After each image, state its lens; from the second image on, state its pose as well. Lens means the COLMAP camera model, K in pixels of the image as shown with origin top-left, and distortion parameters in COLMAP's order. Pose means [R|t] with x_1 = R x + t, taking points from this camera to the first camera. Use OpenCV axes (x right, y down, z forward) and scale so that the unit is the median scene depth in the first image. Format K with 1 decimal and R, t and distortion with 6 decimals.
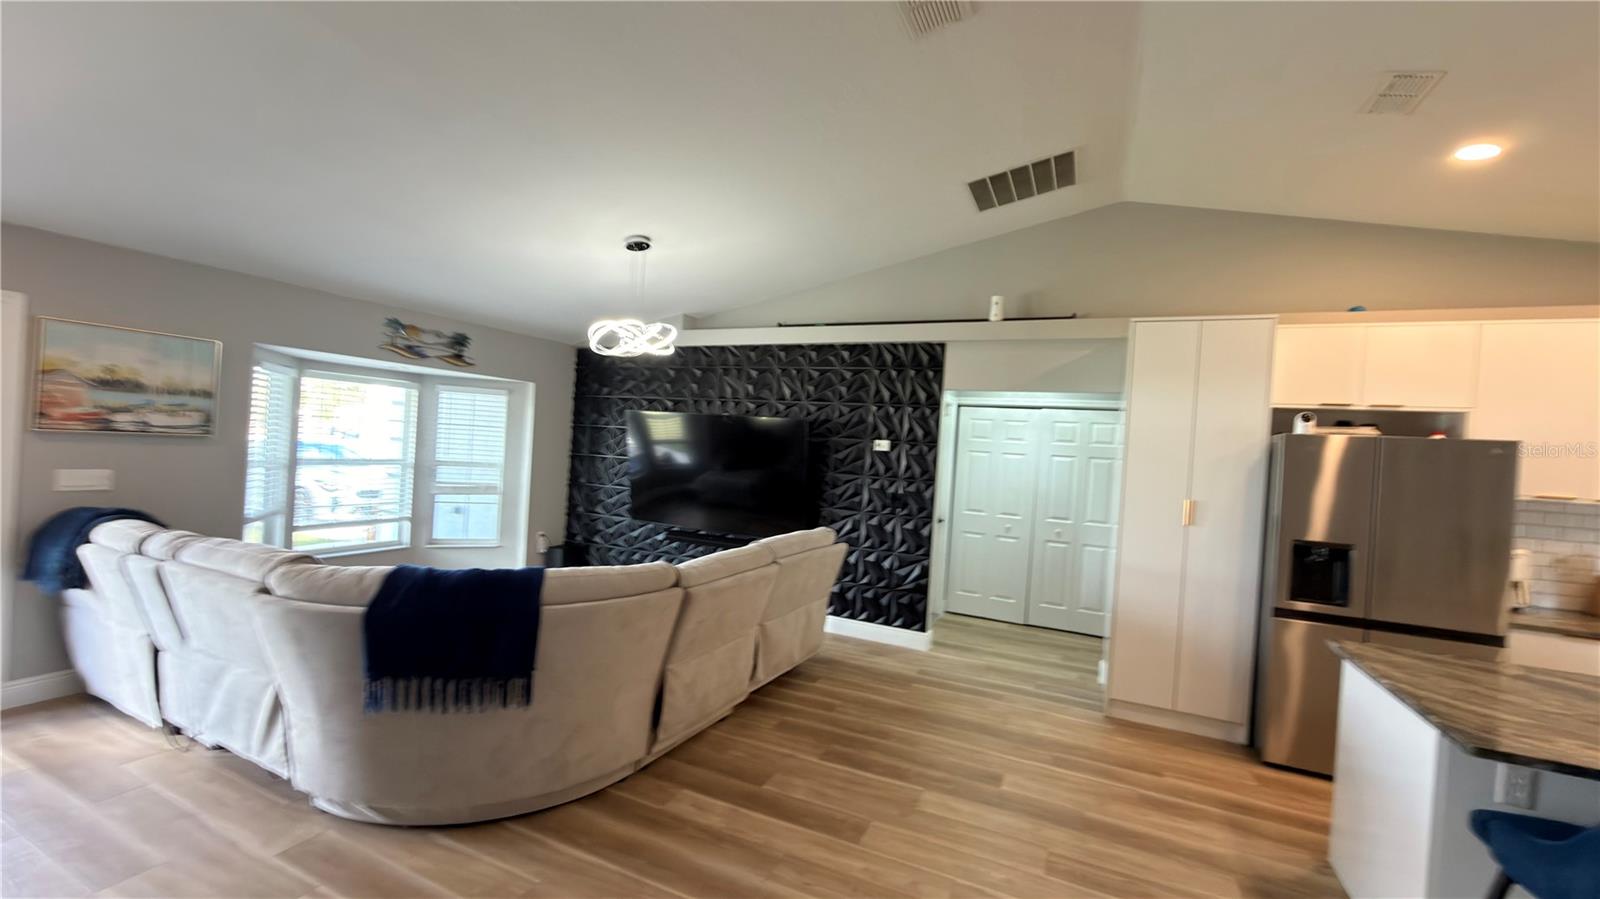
lens RADIAL K [[639.1, 0, 800.0], [0, 639.1, 453.3], [0, 0, 1]] dist [0.000757, -0.000083]
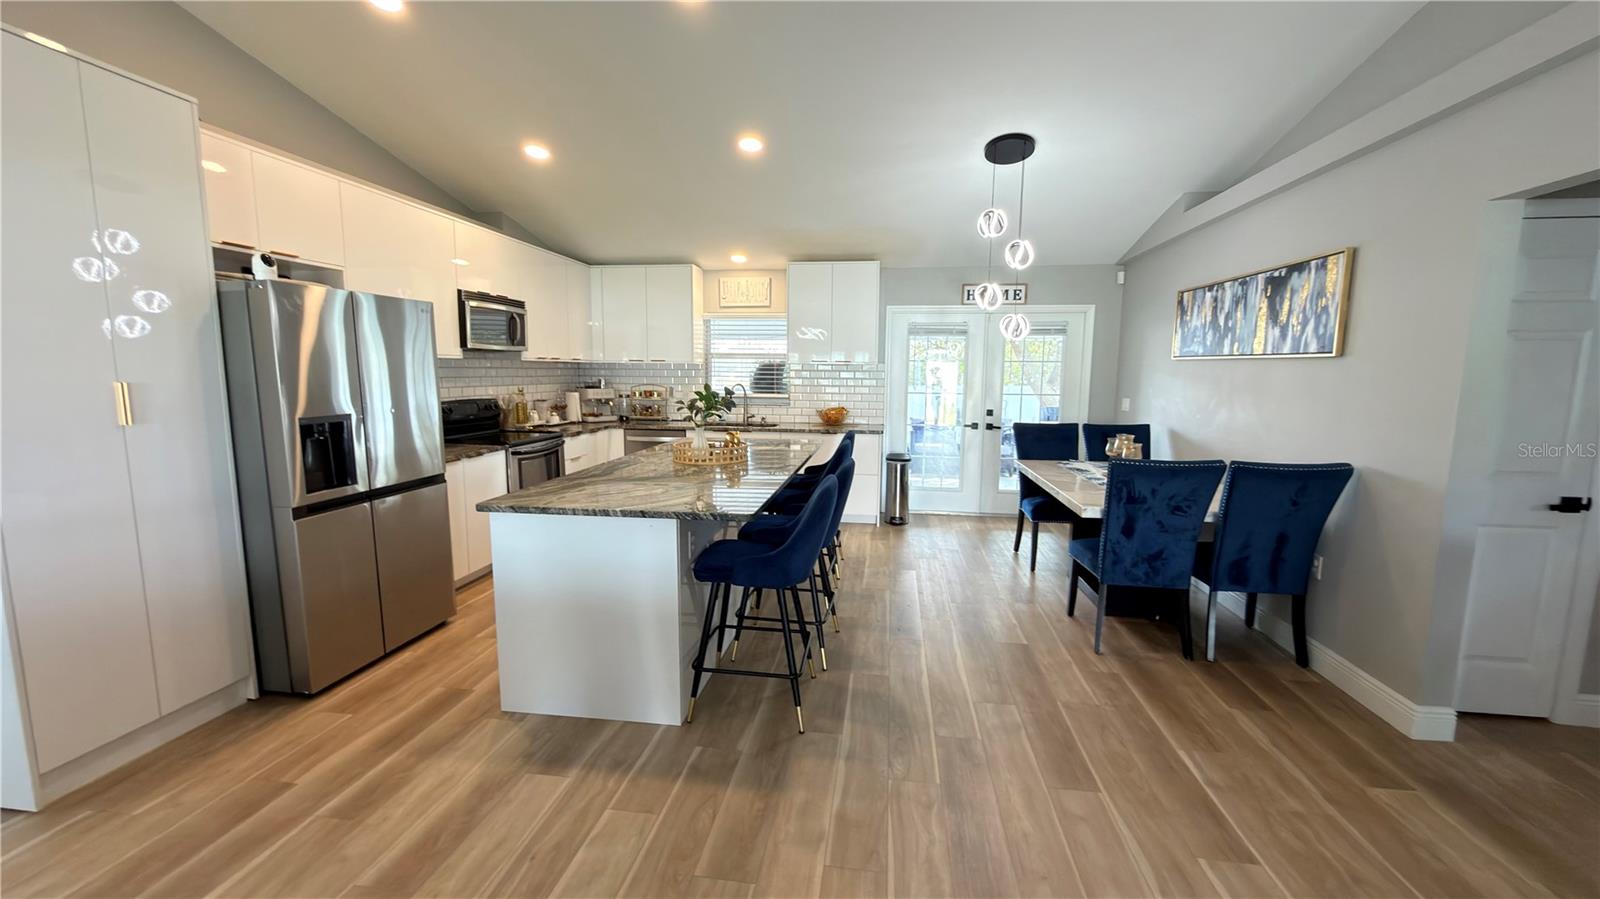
lens RADIAL K [[639.1, 0, 800.7], [0, 639.1, 450.7], [0, 0, 1]] dist [0.000757, -0.000083]
pose [[-0.288164, -0.181605, 0.940203, -0.142321], [-0.013581, 0.982528, 0.185618, 0.015978], [-0.957485, 0.040719, -0.285596, 0.553117]]
